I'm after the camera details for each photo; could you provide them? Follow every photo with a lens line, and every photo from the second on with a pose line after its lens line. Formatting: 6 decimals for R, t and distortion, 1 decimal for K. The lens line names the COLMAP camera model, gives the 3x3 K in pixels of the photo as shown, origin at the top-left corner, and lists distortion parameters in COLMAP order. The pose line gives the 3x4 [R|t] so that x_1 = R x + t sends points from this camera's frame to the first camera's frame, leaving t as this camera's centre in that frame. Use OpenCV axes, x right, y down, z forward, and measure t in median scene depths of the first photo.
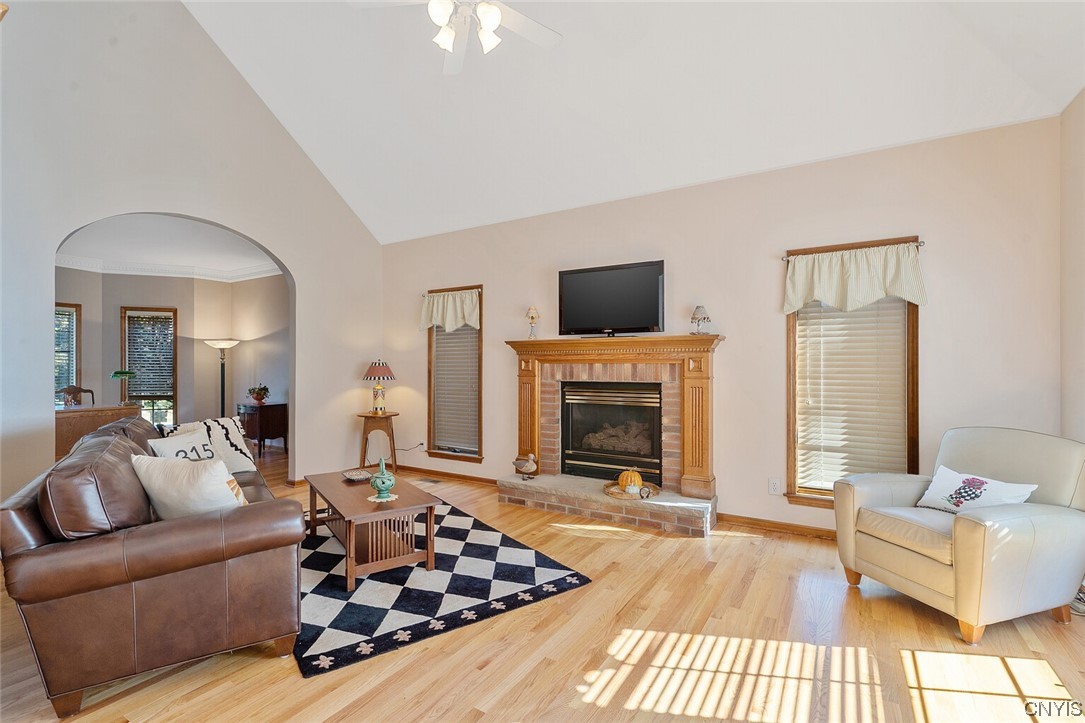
lens RADIAL K [[492.7, 0, 537.3], [0, 492.7, 364.3], [0, 0, 1]] dist [-0.003666, 0.001170]
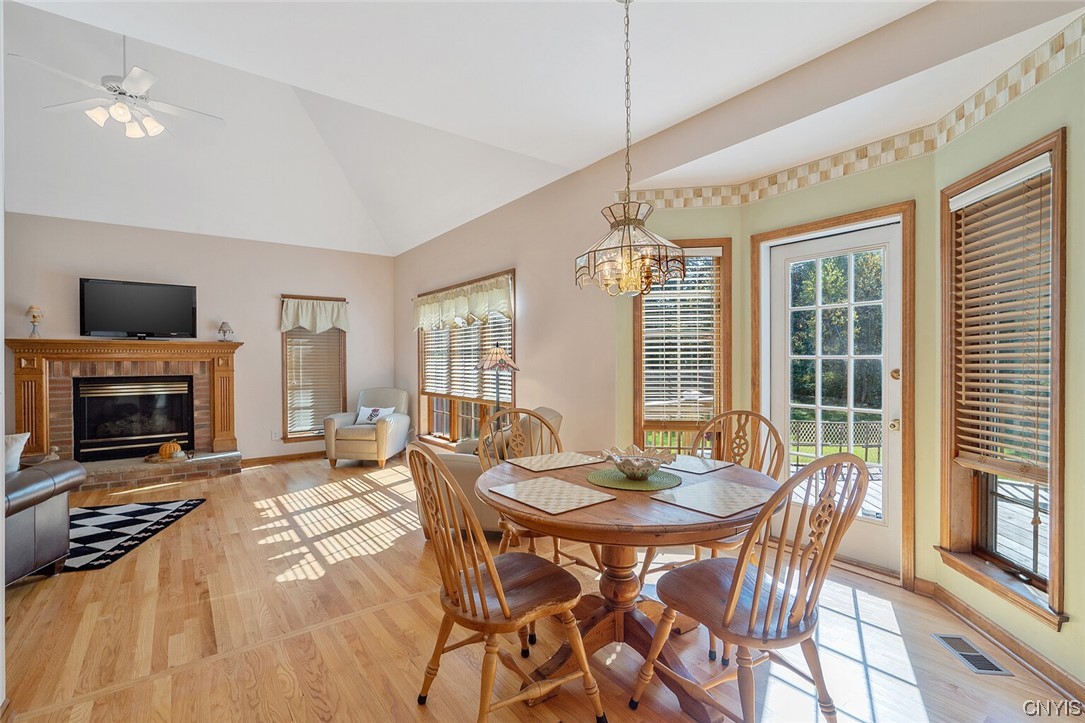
lens RADIAL K [[492.7, 0, 542.5], [0, 492.7, 362.8], [0, 0, 1]] dist [-0.003666, 0.001170]
pose [[0.363928, -0.009338, 0.931380, -0.681280], [-0.001474, 0.999943, 0.010602, -0.013394], [-0.931426, -0.005232, 0.363893, -0.412329]]
